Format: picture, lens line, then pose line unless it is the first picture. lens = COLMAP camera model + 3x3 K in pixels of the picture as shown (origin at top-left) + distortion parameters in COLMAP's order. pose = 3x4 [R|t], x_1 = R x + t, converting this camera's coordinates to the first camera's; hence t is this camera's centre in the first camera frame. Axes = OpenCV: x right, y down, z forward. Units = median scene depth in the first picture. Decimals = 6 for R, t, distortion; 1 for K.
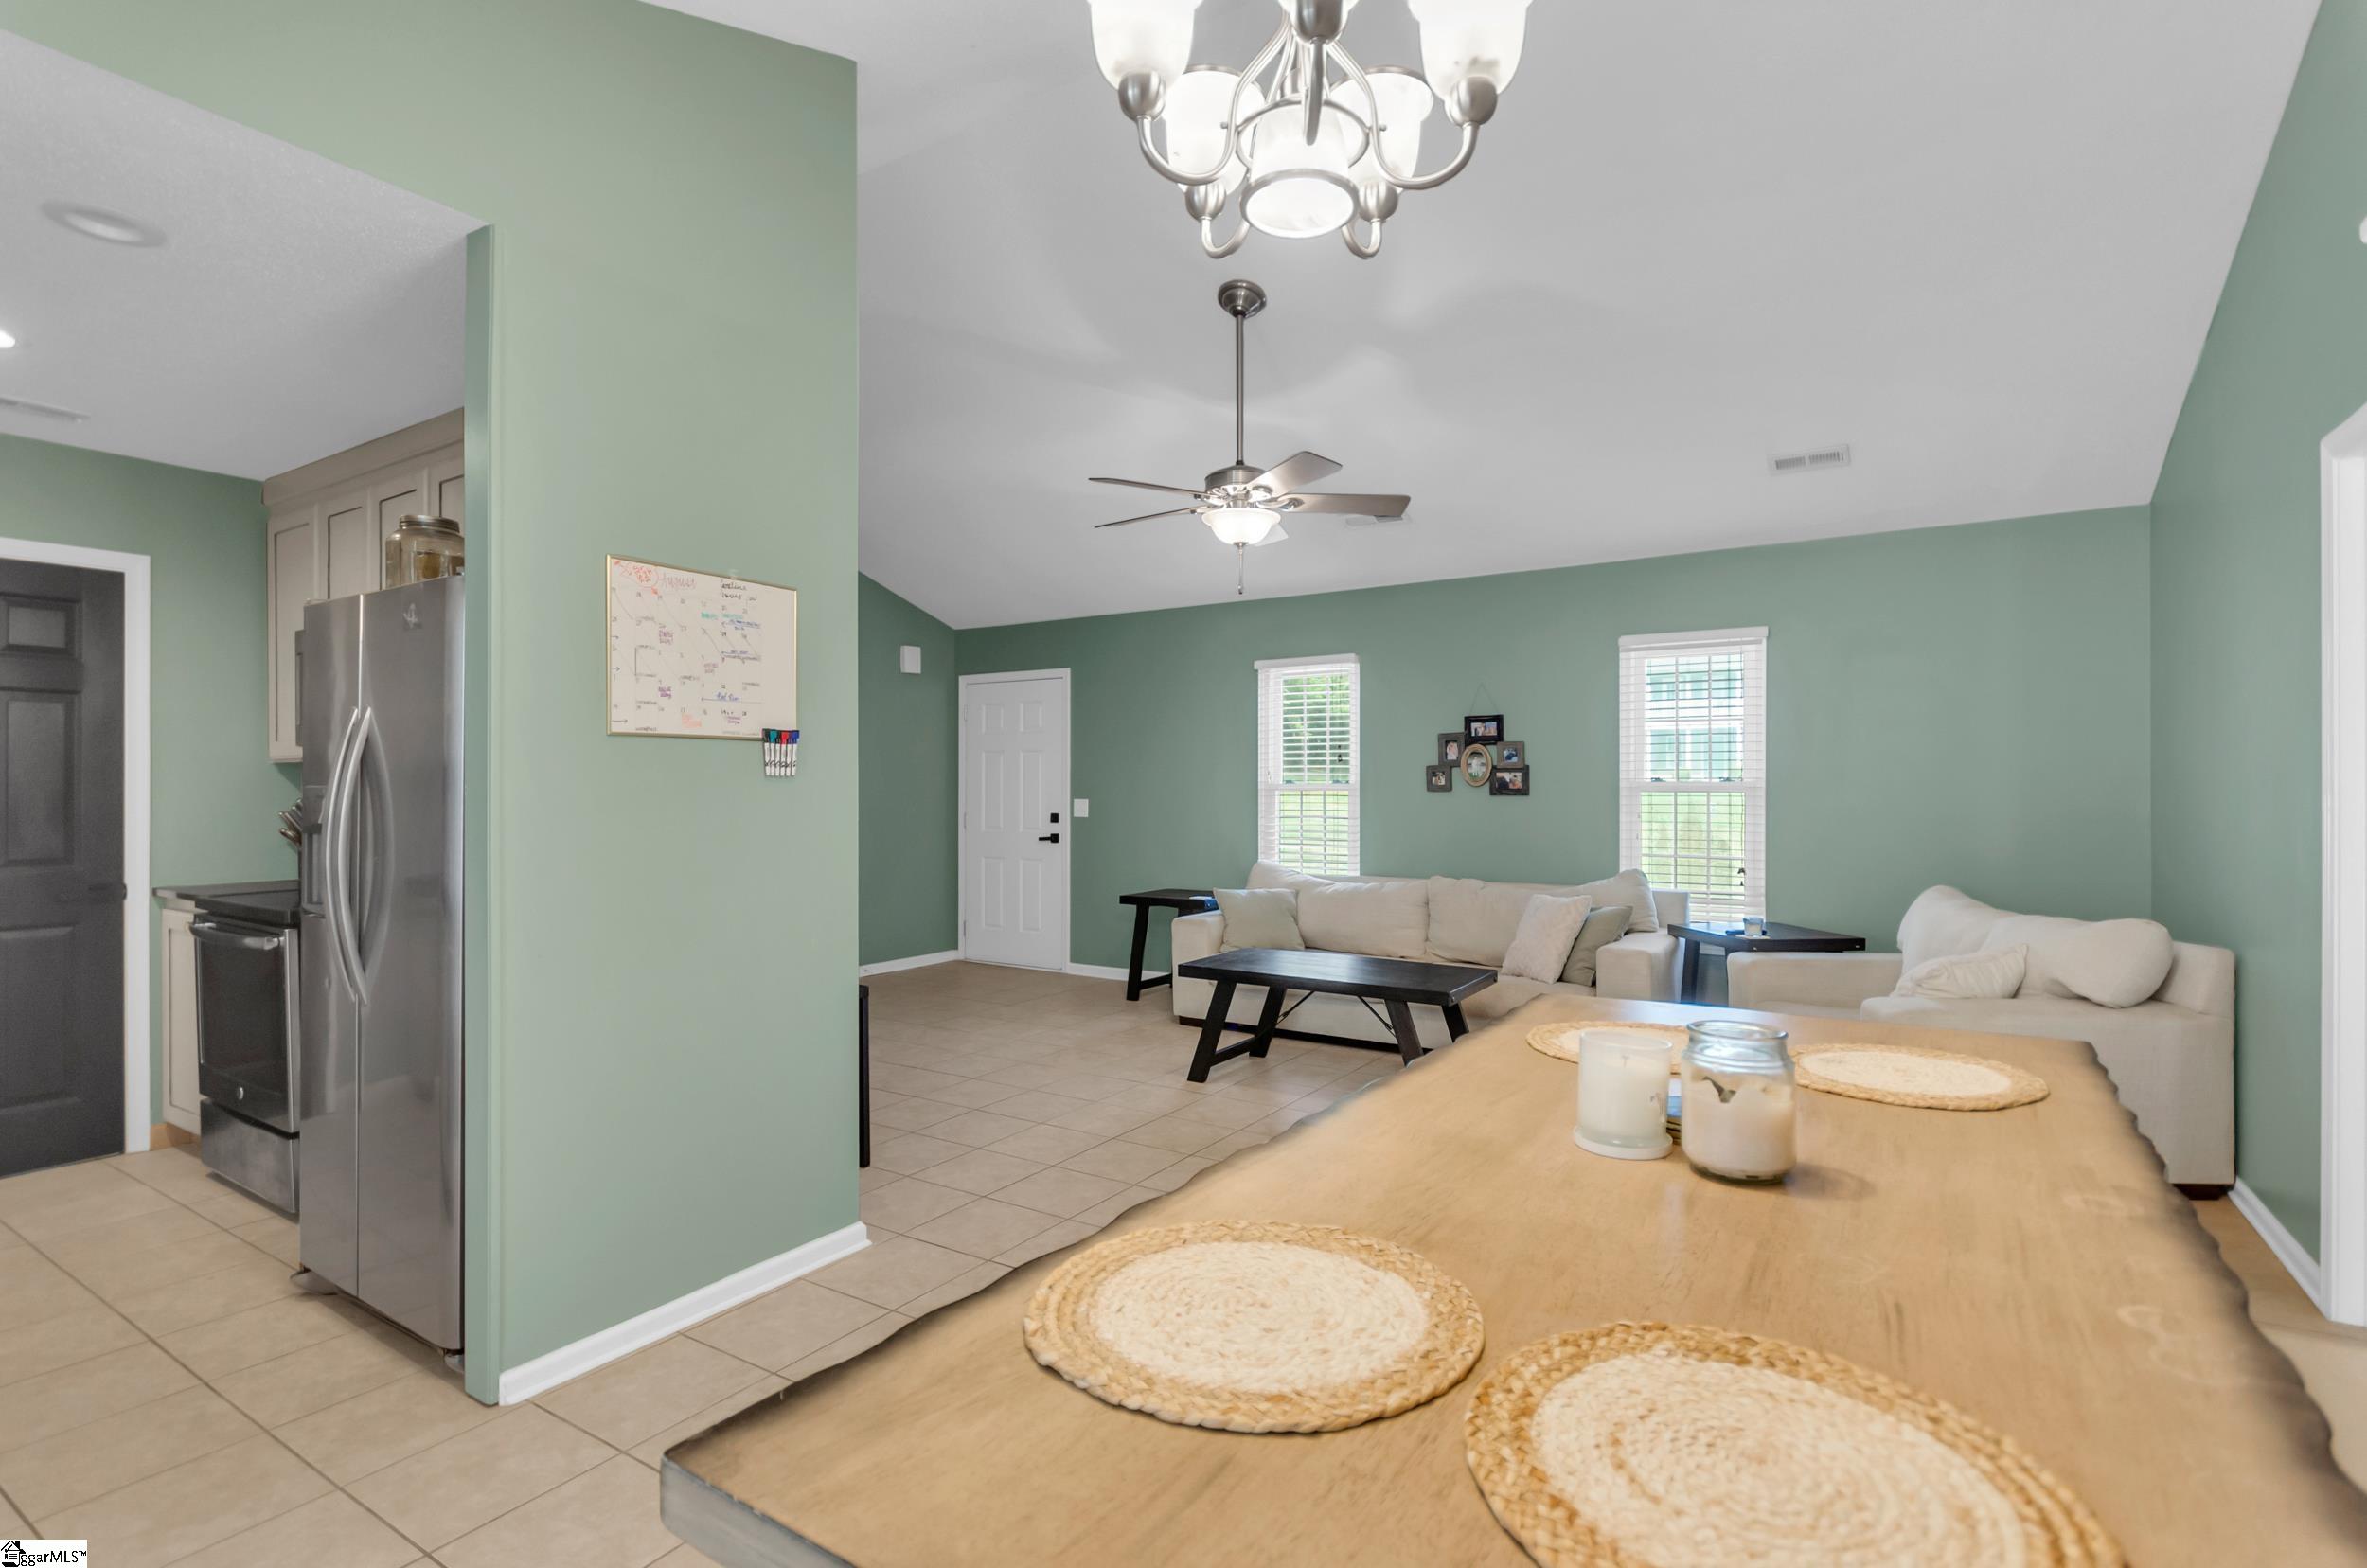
lens RADIAL K [[1070.9, 0, 1180.5], [0, 1070.9, 797.3], [0, 0, 1]] dist [0.004272, -0.000927]
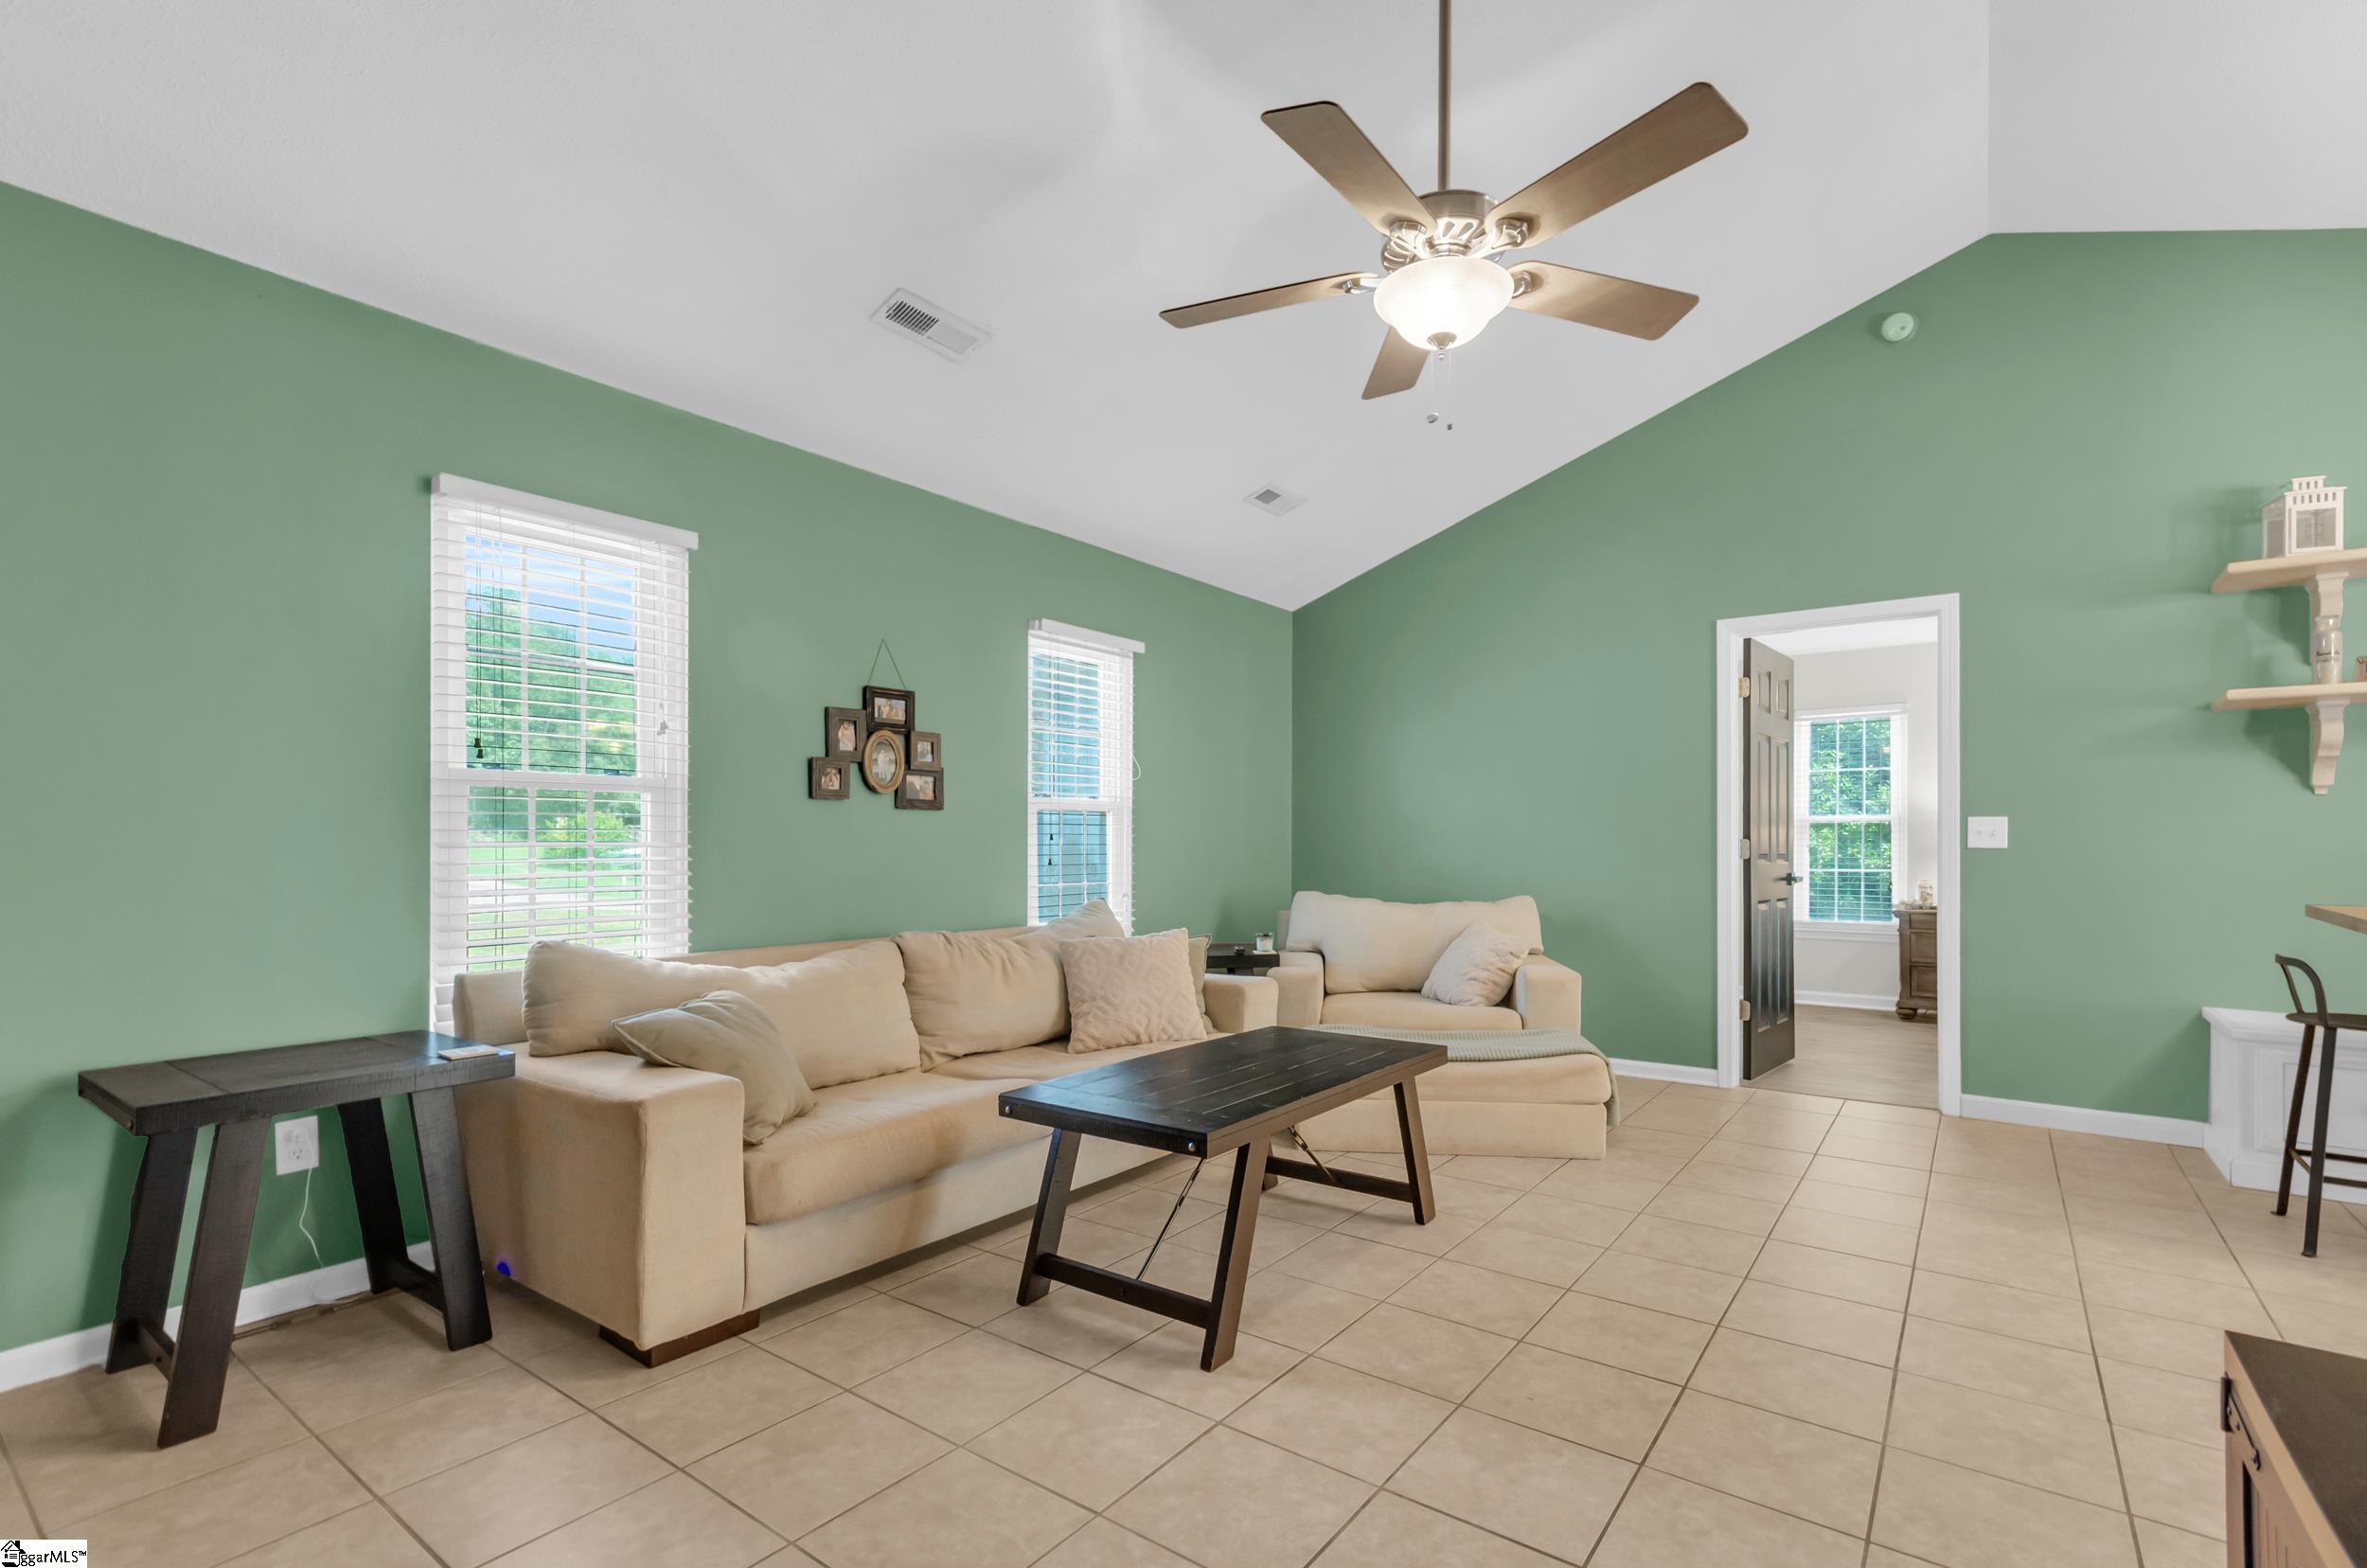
lens RADIAL K [[1070.9, 0, 1199.8], [0, 1070.9, 850.7], [0, 0, 1]] dist [0.004272, -0.000927]
pose [[0.071505, -0.005265, 0.997426, -0.372966], [0.001928, 0.999985, 0.005140, 0.021712], [-0.997438, 0.001556, 0.071514, 0.765259]]
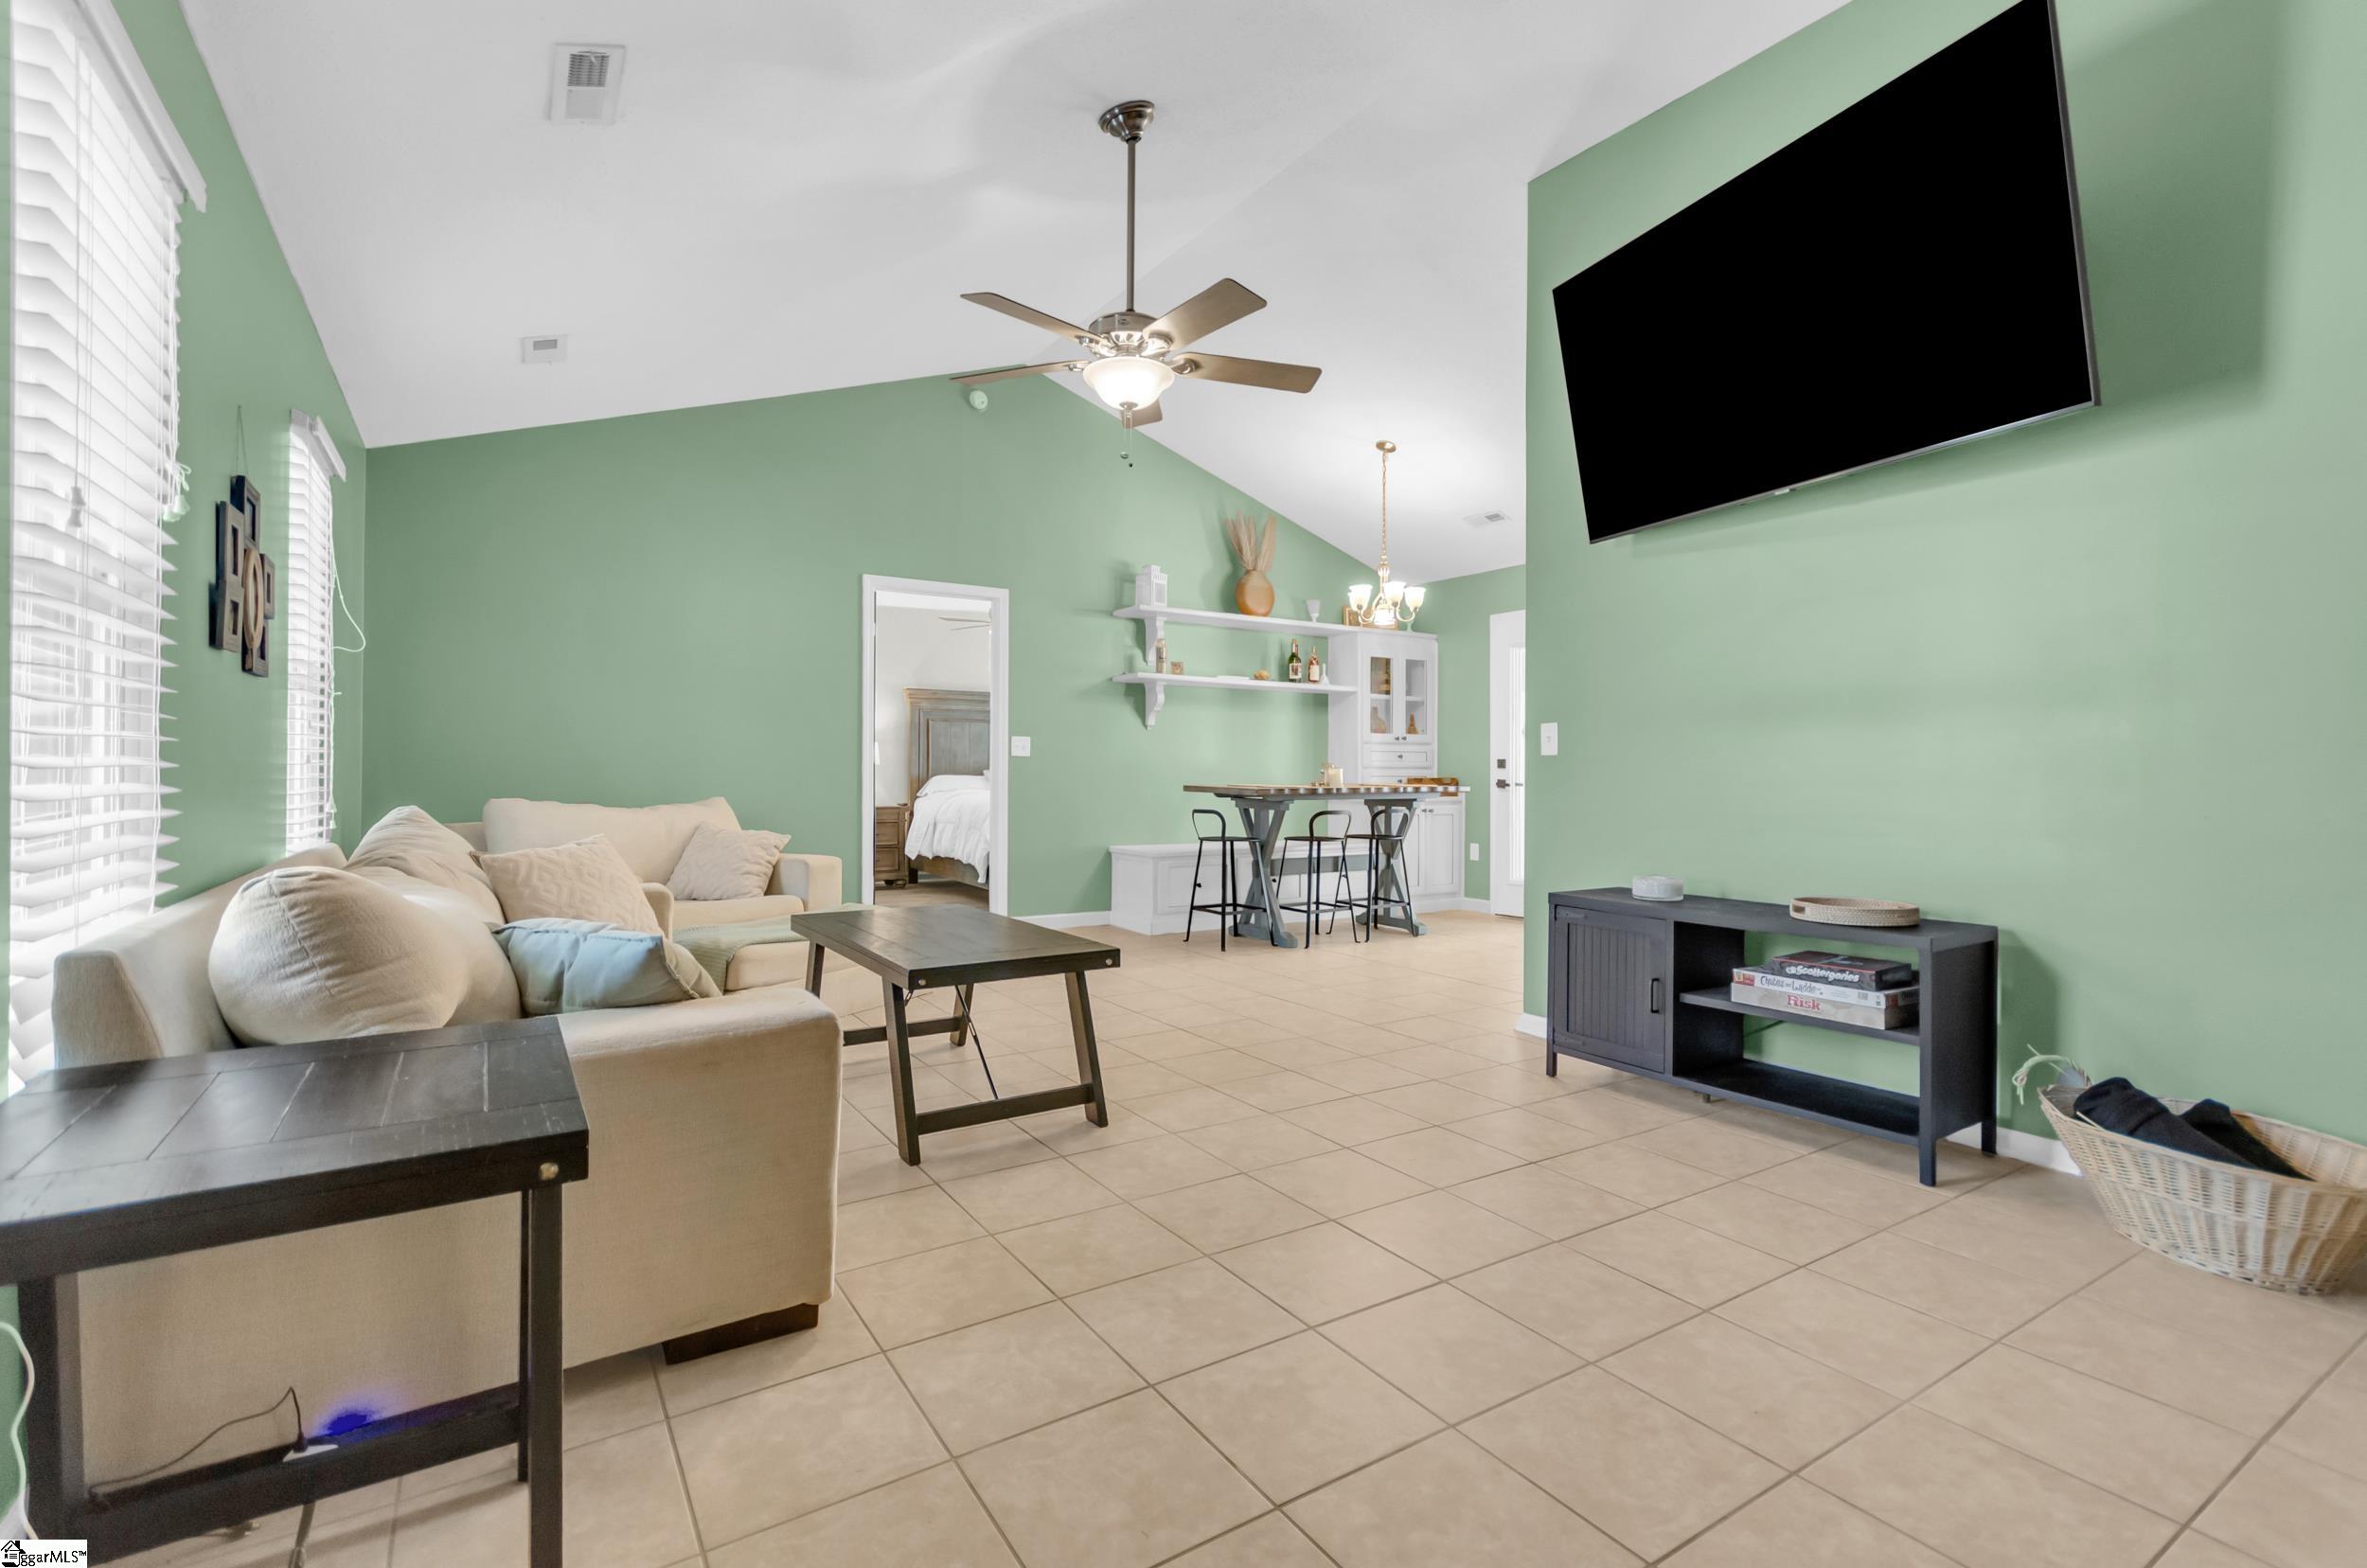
lens RADIAL K [[1070.9, 0, 1193.1], [0, 1070.9, 776.5], [0, 0, 1]] dist [0.004272, -0.000927]
pose [[-0.906220, -0.009013, 0.422711, -0.259947], [-0.005761, 0.999943, 0.008970, 0.033560], [-0.422768, 0.005694, -0.906220, 1.202143]]
